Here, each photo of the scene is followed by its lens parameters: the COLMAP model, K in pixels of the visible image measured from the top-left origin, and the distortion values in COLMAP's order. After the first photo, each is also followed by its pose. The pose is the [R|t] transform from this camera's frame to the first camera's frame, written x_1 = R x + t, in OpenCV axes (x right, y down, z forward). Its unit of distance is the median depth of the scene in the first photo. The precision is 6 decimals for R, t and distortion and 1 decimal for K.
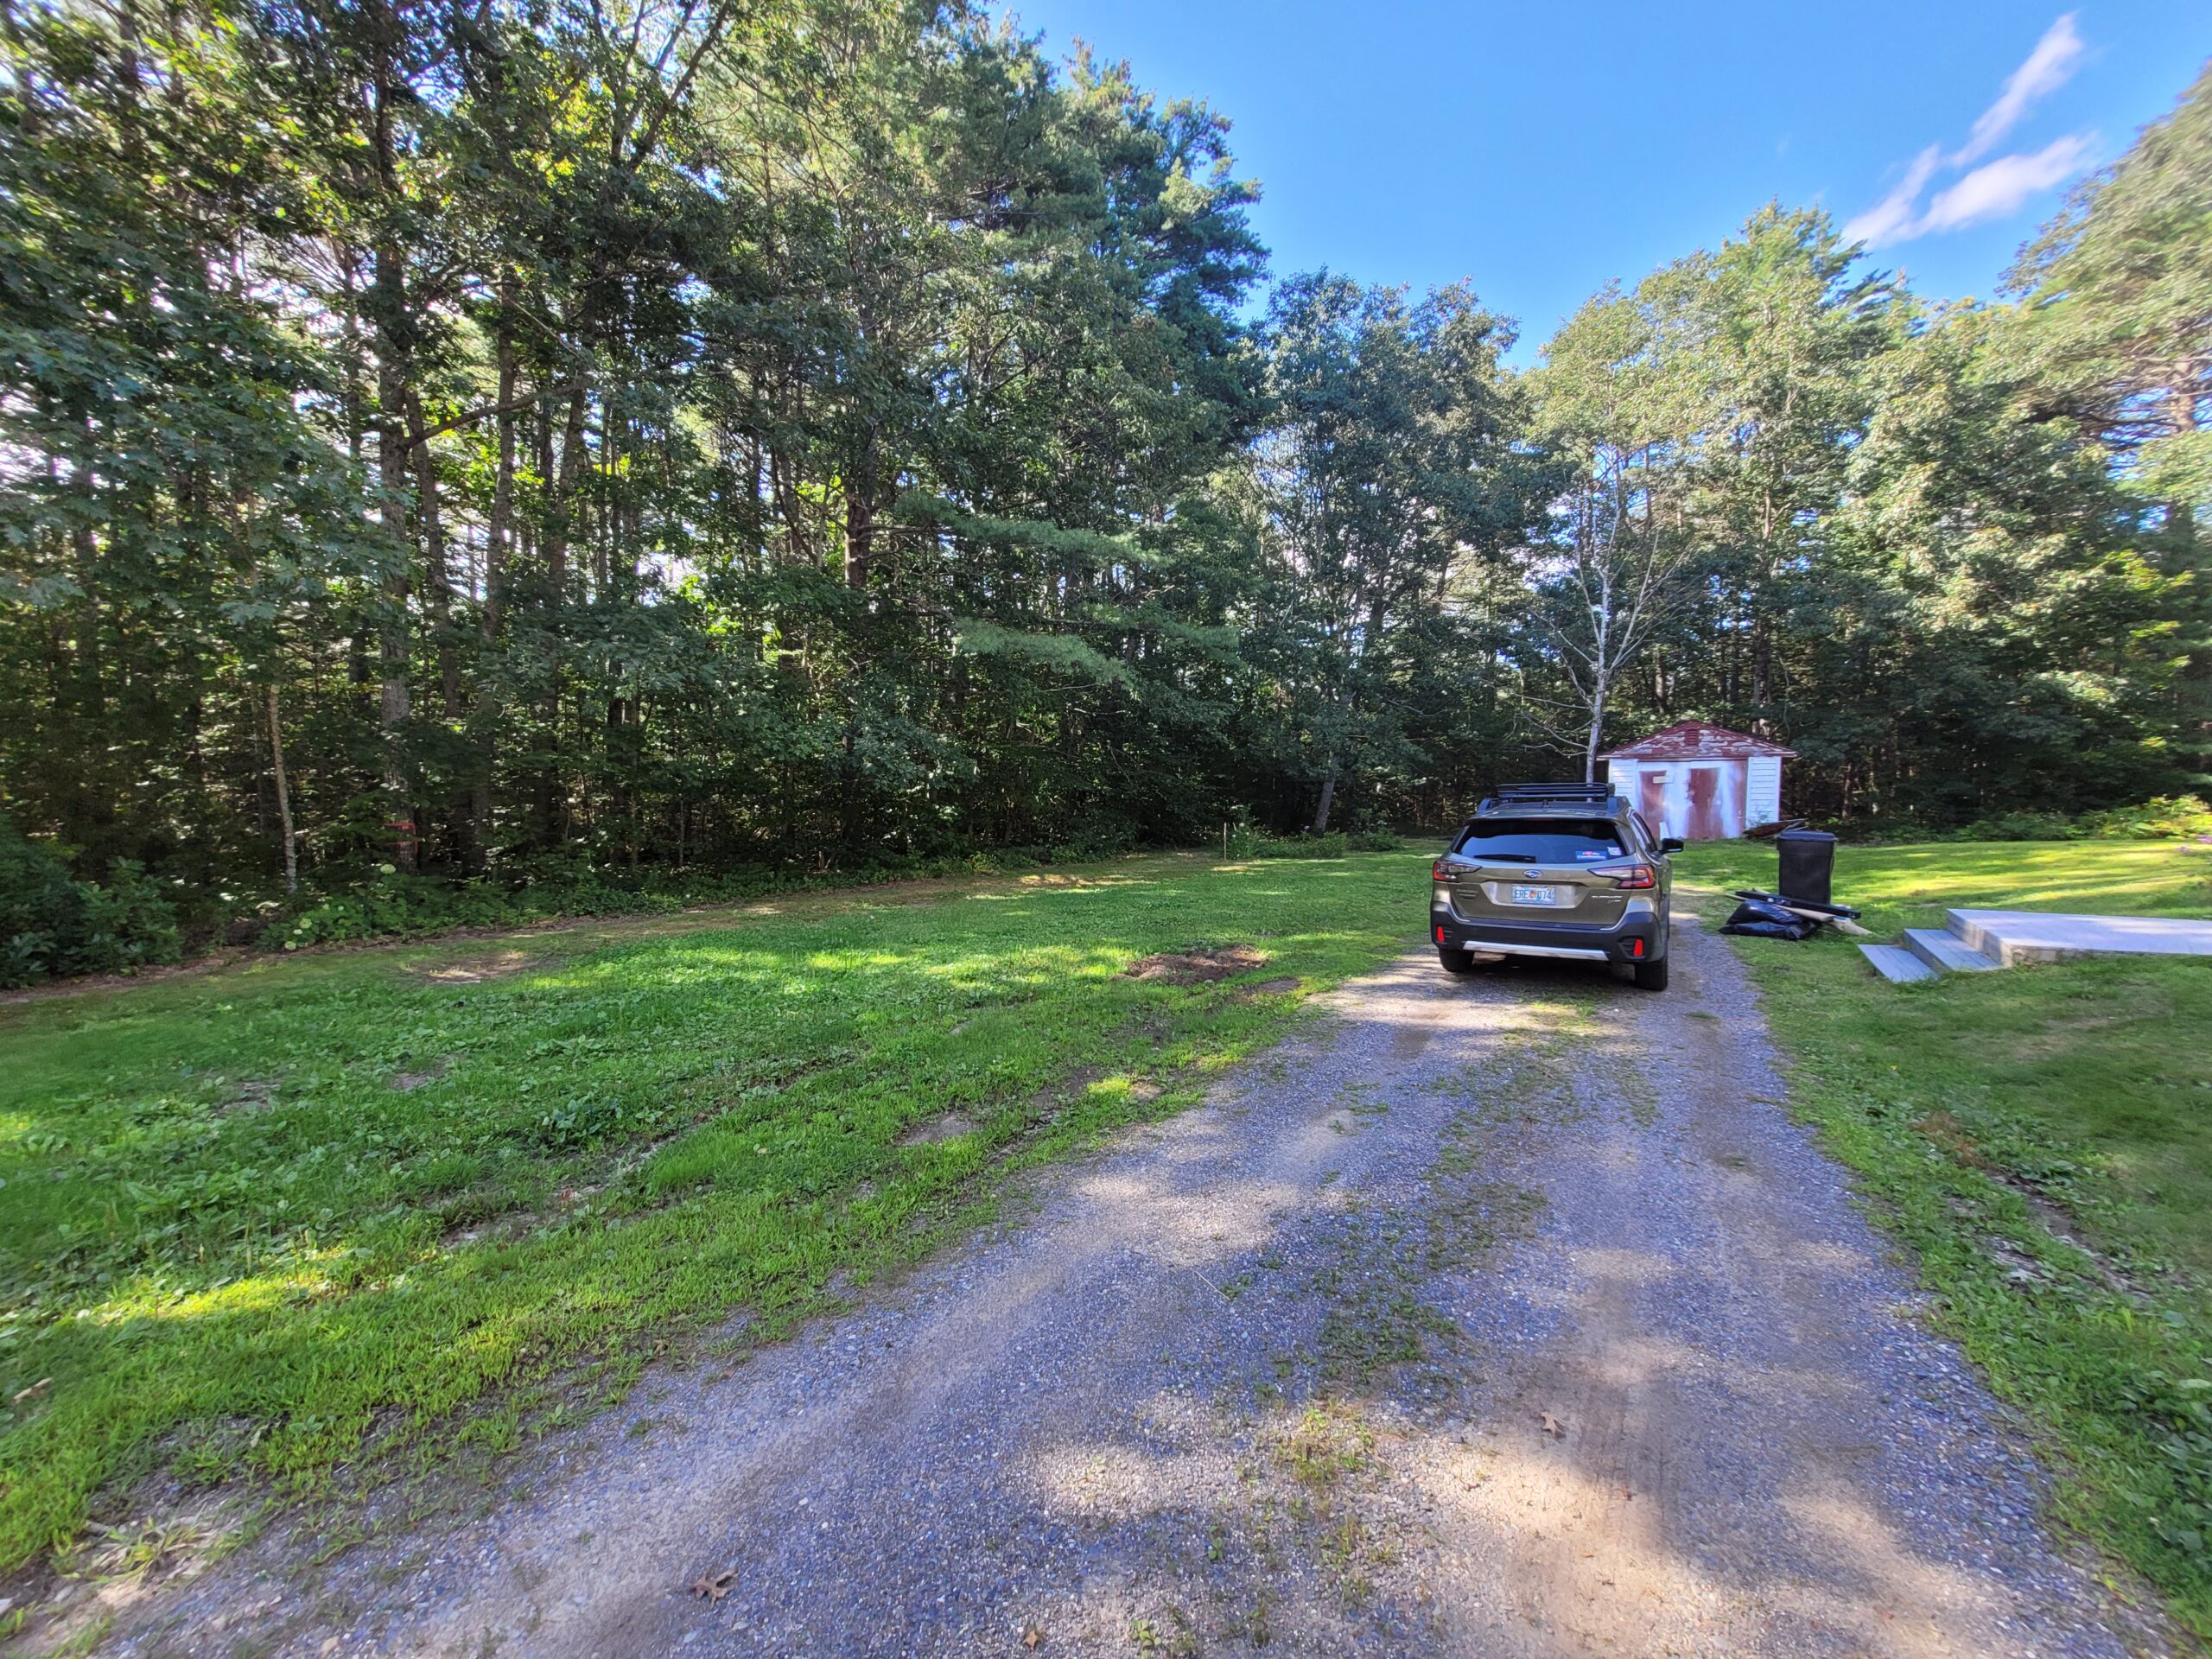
lens RADIAL K [[858.9, 0, 1104.3], [0, 858.9, 822.8], [0, 0, 1]] dist [0.001413, -0.000122]
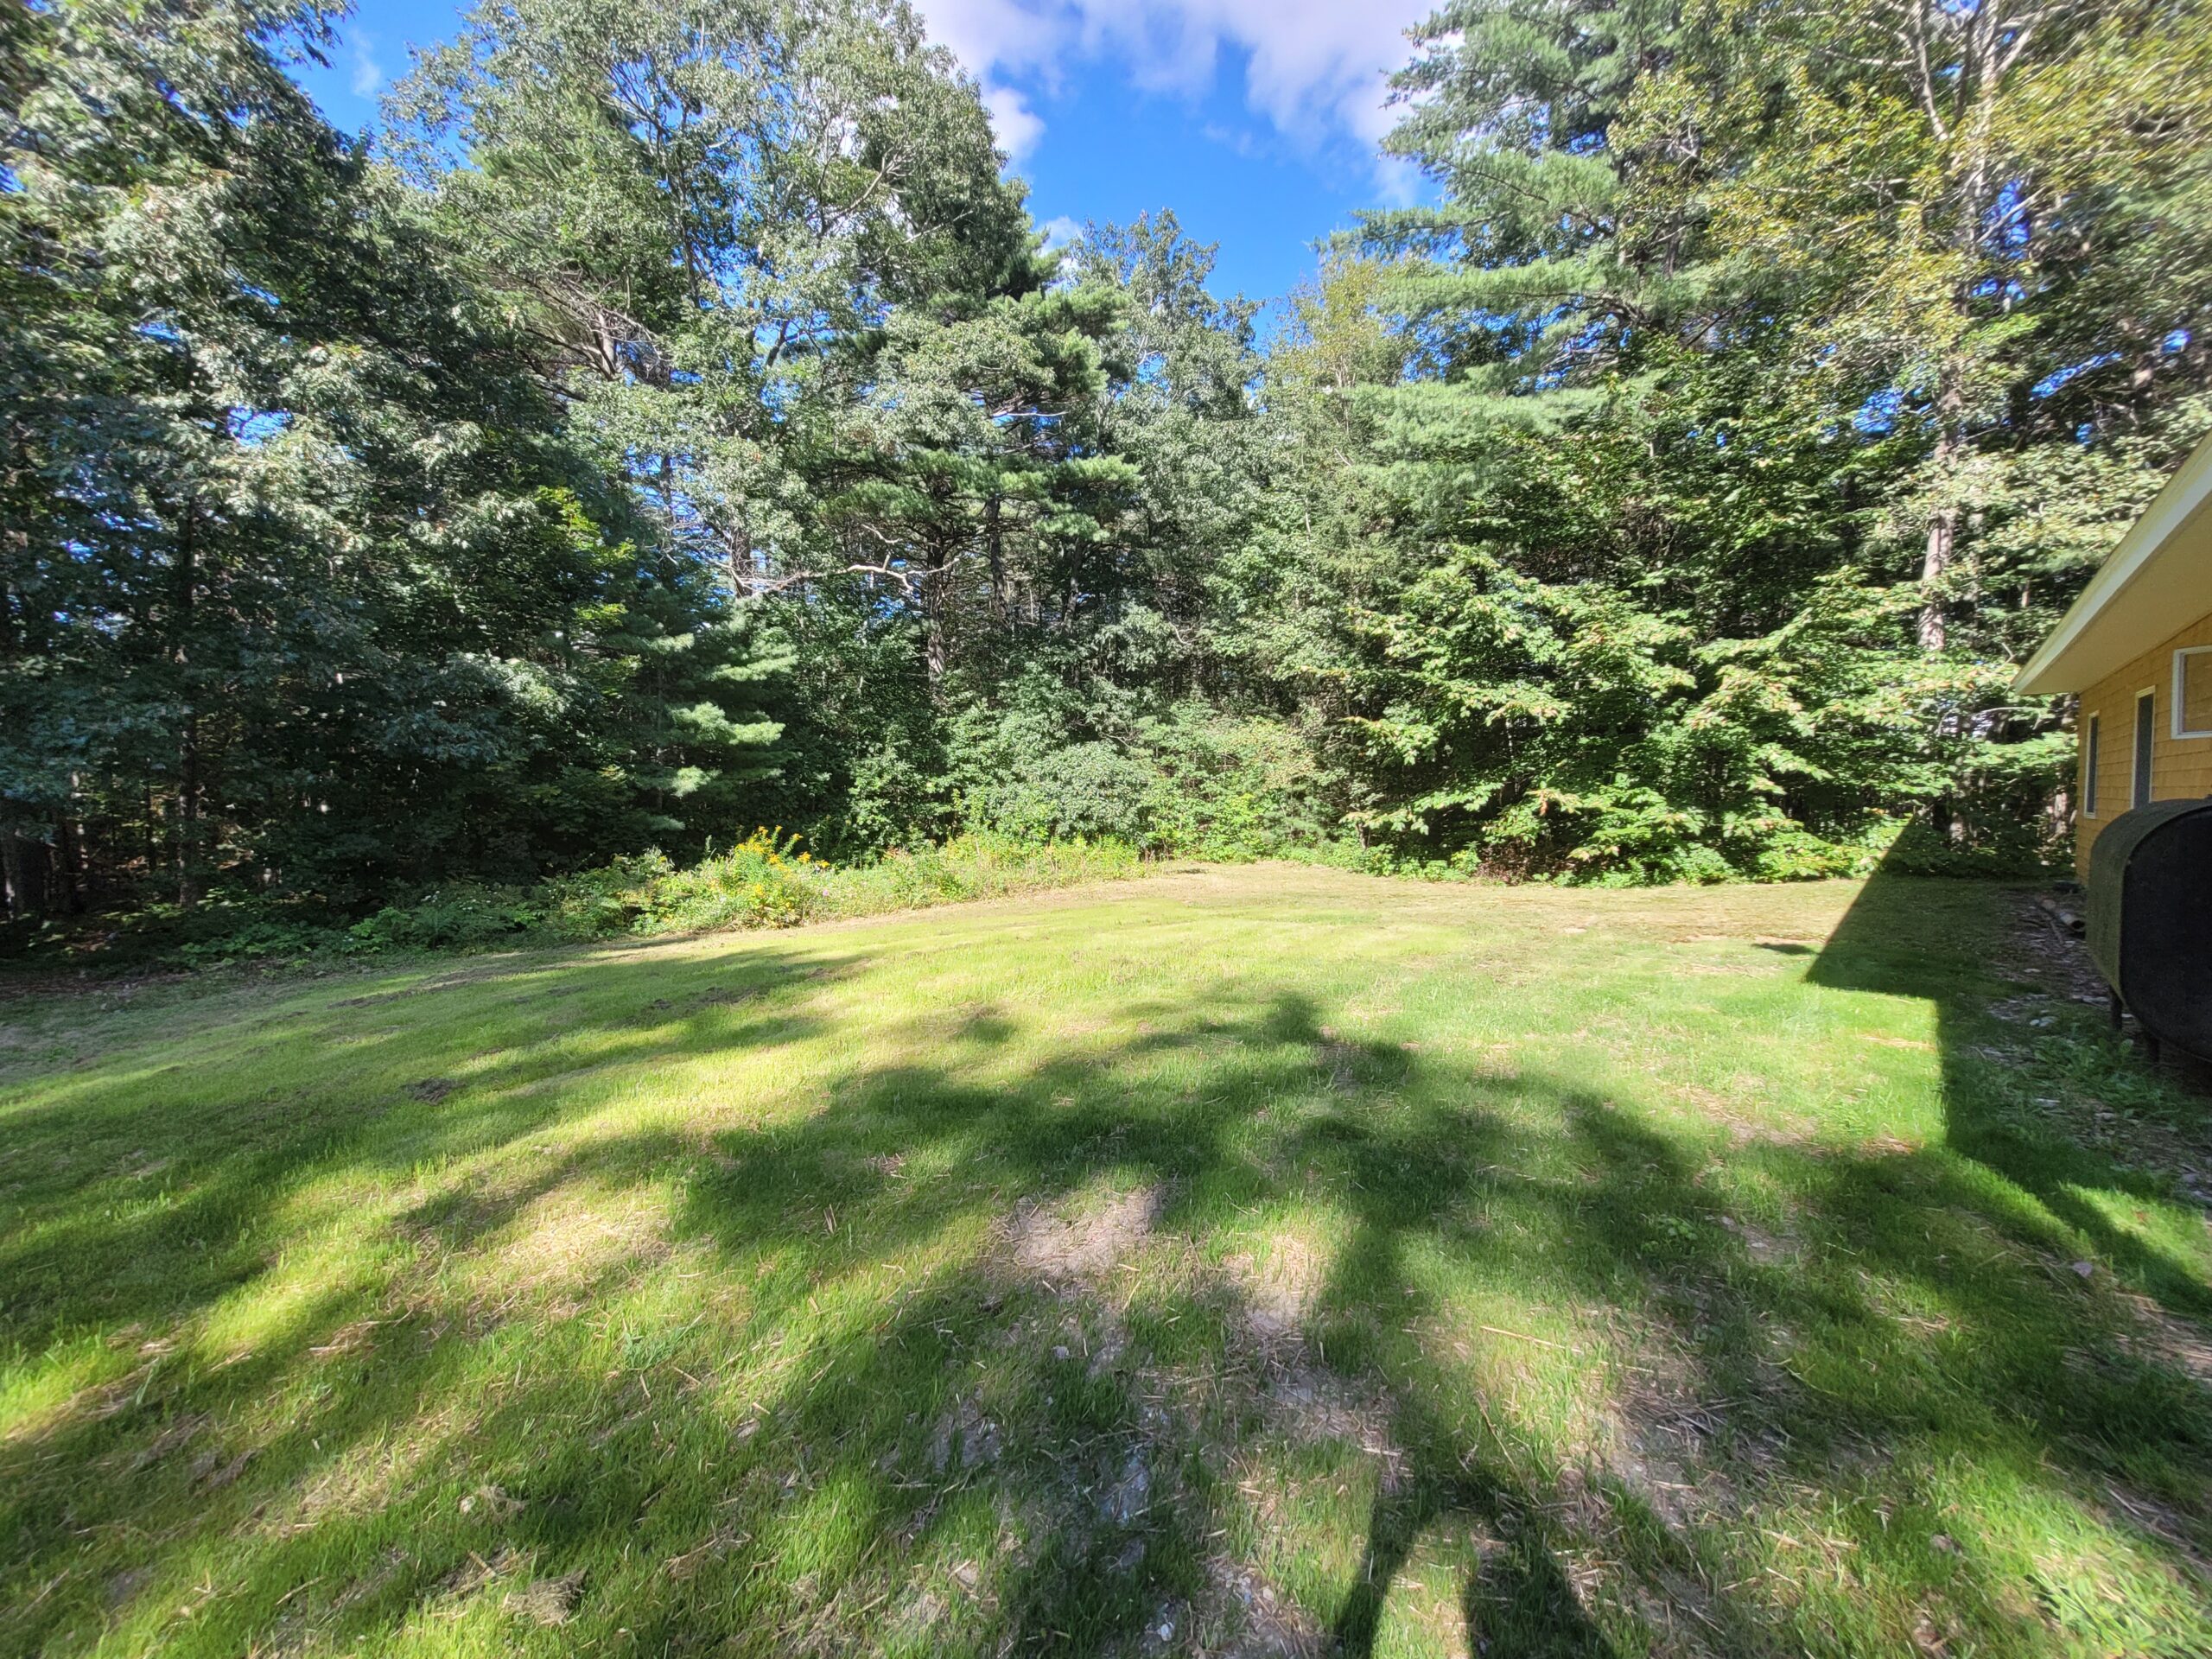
lens RADIAL K [[858.9, 0, 1116.1], [0, 858.9, 830.0], [0, 0, 1]] dist [0.001413, -0.000122]
pose [[0.164951, -0.035958, 0.985646, 0.573389], [0.056531, 0.998037, 0.026949, -0.041122], [-0.984680, 0.051274, 0.166660, 0.463547]]
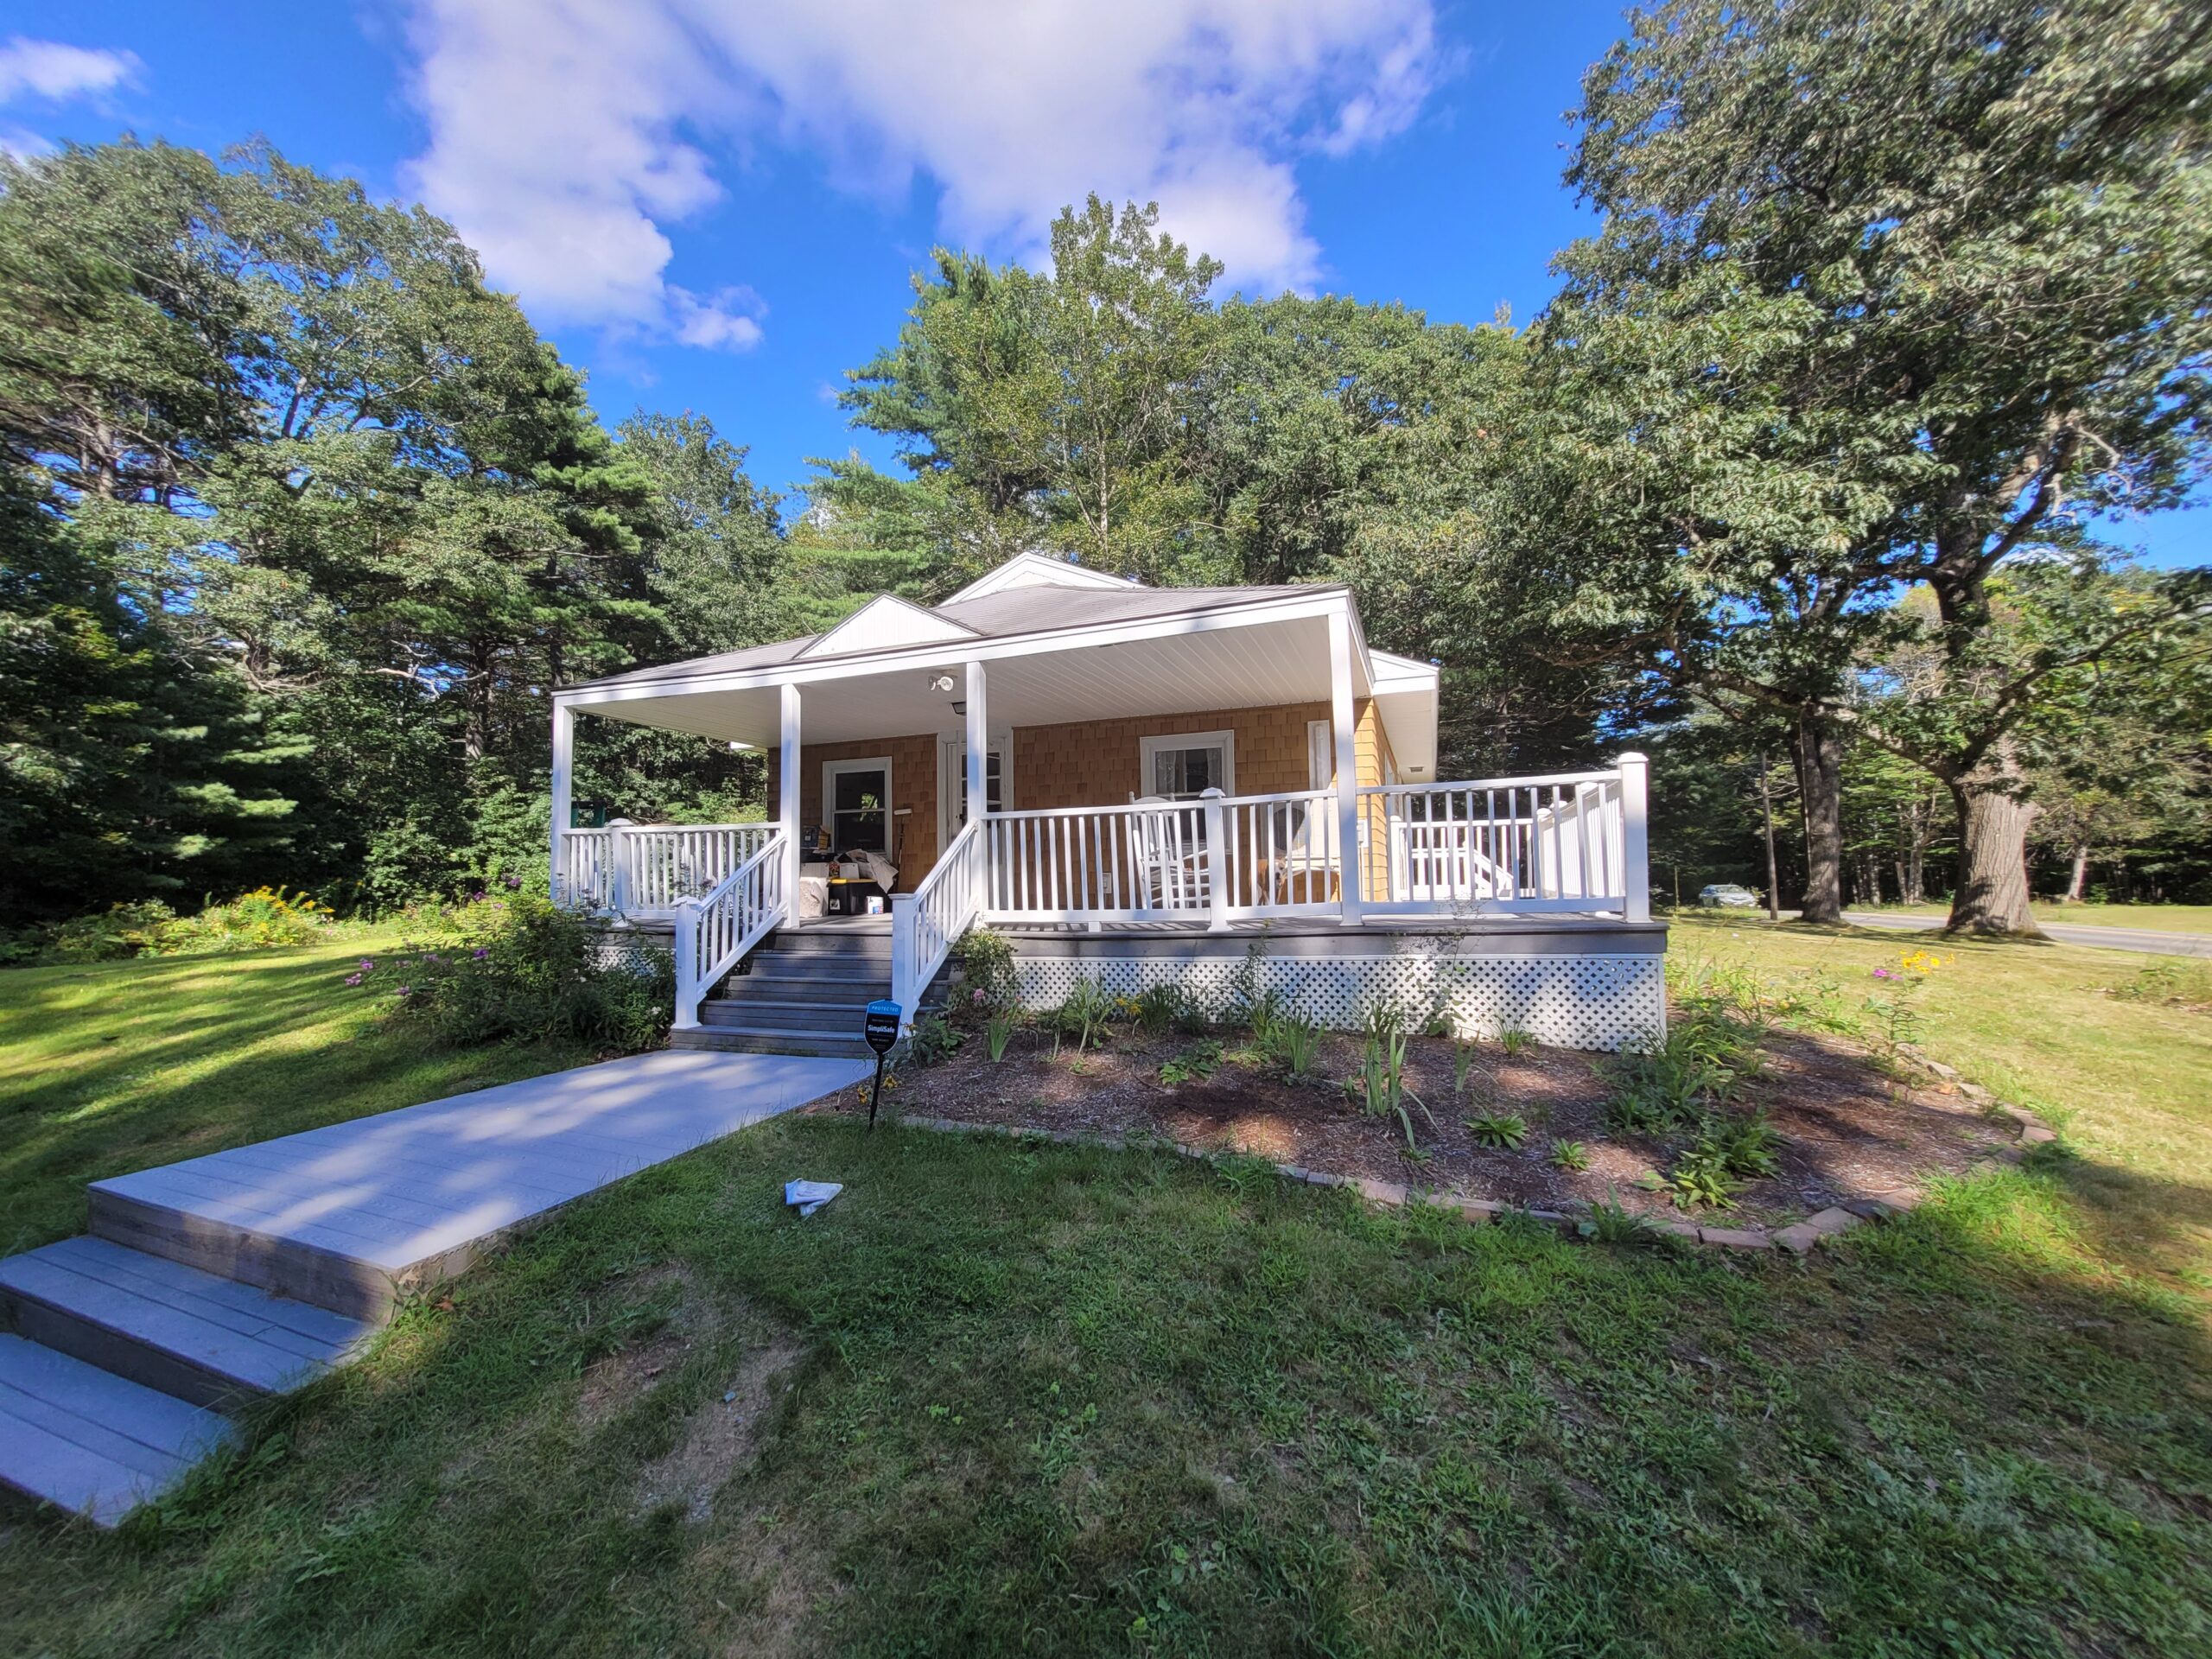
lens RADIAL K [[858.9, 0, 1108.9], [0, 858.9, 835.0], [0, 0, 1]] dist [0.001413, -0.000122]
pose [[-0.221896, 0.050435, 0.973765, 0.161367], [0.053012, 0.997808, -0.039600, -0.010039], [-0.973628, 0.042834, -0.224083, 0.219388]]
